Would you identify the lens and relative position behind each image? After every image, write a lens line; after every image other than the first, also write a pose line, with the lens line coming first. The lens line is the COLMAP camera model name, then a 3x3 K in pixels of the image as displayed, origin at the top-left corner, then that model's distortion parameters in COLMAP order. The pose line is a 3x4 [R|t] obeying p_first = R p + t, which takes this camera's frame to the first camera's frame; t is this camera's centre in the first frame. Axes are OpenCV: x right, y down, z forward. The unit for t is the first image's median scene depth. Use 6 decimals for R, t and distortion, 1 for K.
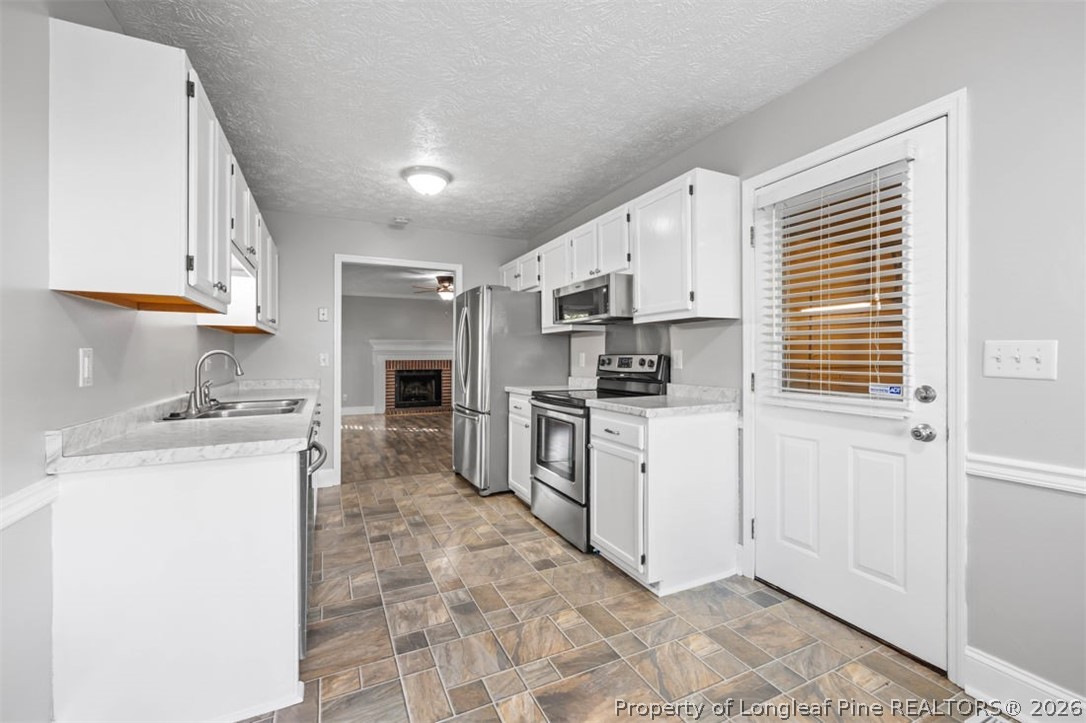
lens RADIAL K [[453.7, 0, 543.3], [0, 453.7, 353.9], [0, 0, 1]] dist [0.003371, 0.000091]
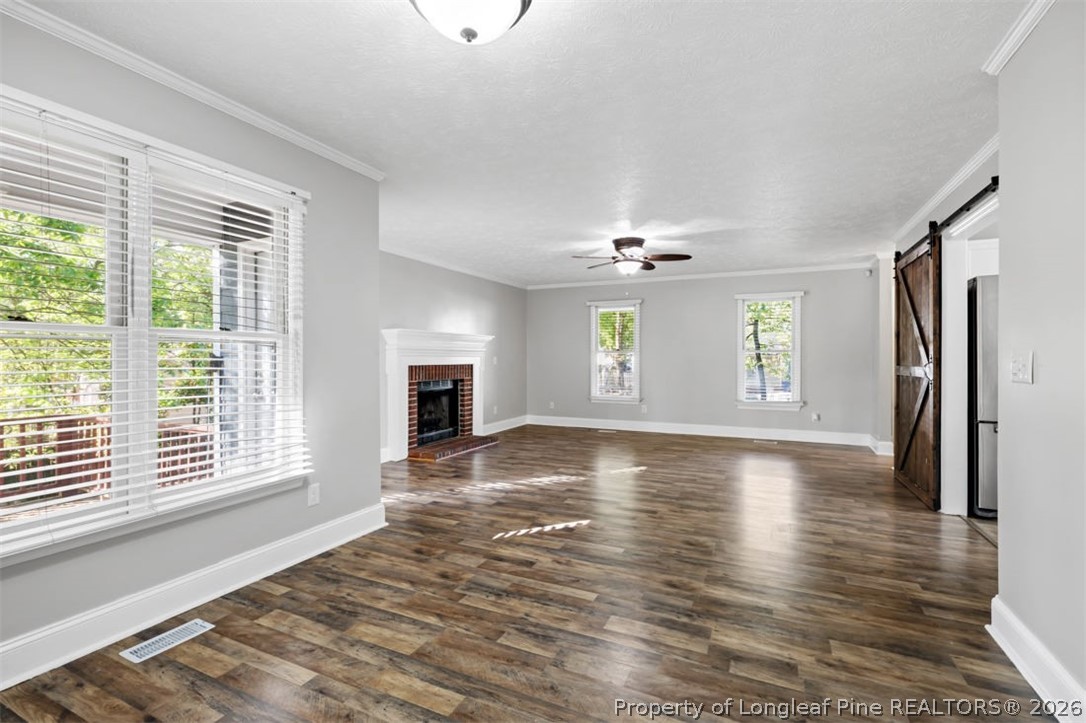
lens RADIAL K [[484.5, 0, 542.6], [0, 484.5, 360.2], [0, 0, 1]] dist [-0.003469, 0.000019]
pose [[0.780802, -0.001529, 0.624776, -0.586238], [0.002485, 0.999997, -0.000658, 0.008461], [-0.624773, 0.002066, 0.780804, 0.408975]]
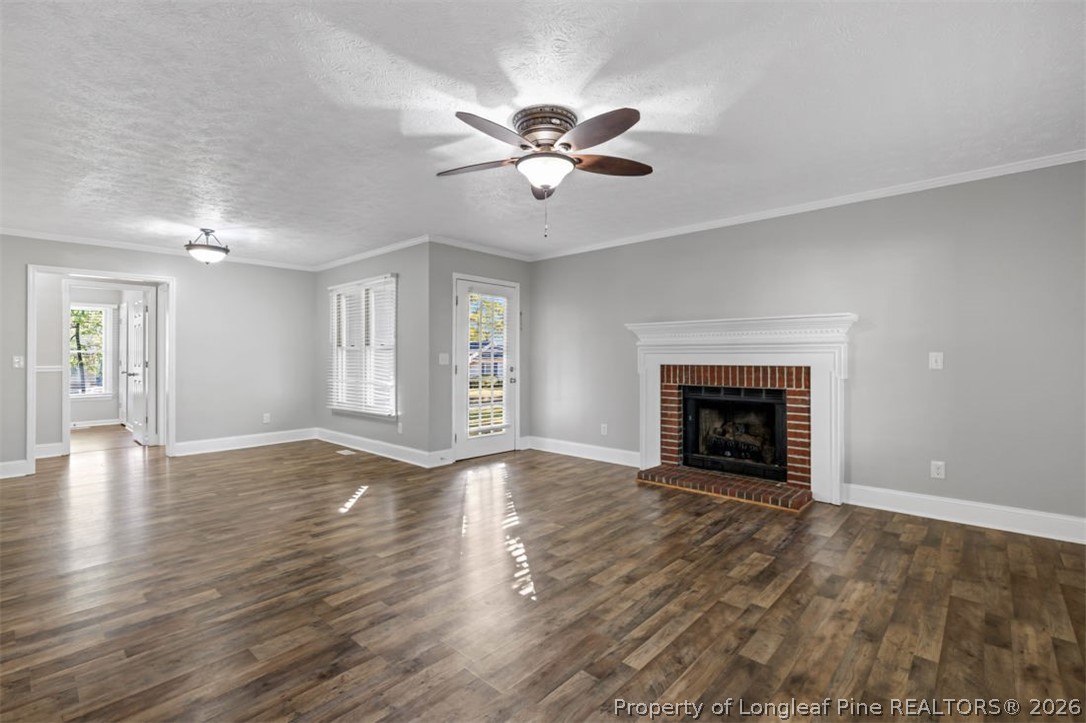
lens RADIAL K [[484.5, 0, 538.8], [0, 484.5, 356.1], [0, 0, 1]] dist [-0.003469, 0.000019]
pose [[0.368327, -0.001725, -0.929695, 0.088078], [-0.002550, 0.999993, -0.002866, 0.006890], [0.929693, 0.003427, 0.368320, 0.674550]]
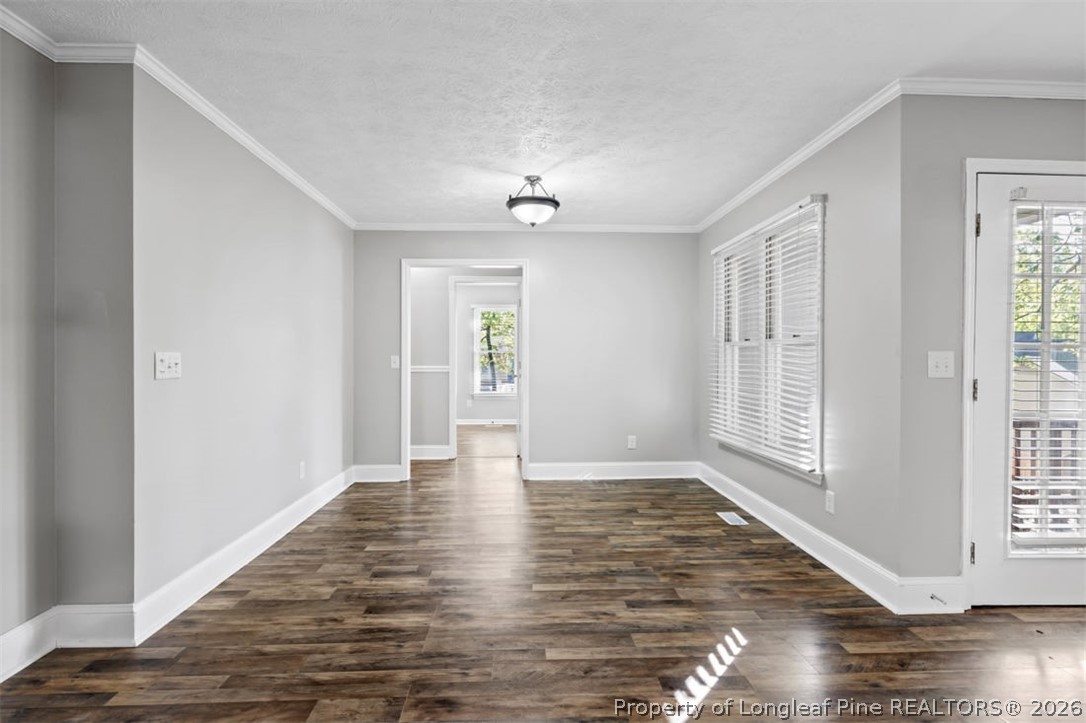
lens RADIAL K [[532.3, 0, 543.9], [0, 532.3, 356.4], [0, 0, 1]] dist [-0.006872, -0.000871]
pose [[-0.395955, -0.002223, -0.918267, -0.152503], [-0.007175, 0.999974, 0.000673, 0.006251], [0.918242, 0.006855, -0.395960, 0.702141]]
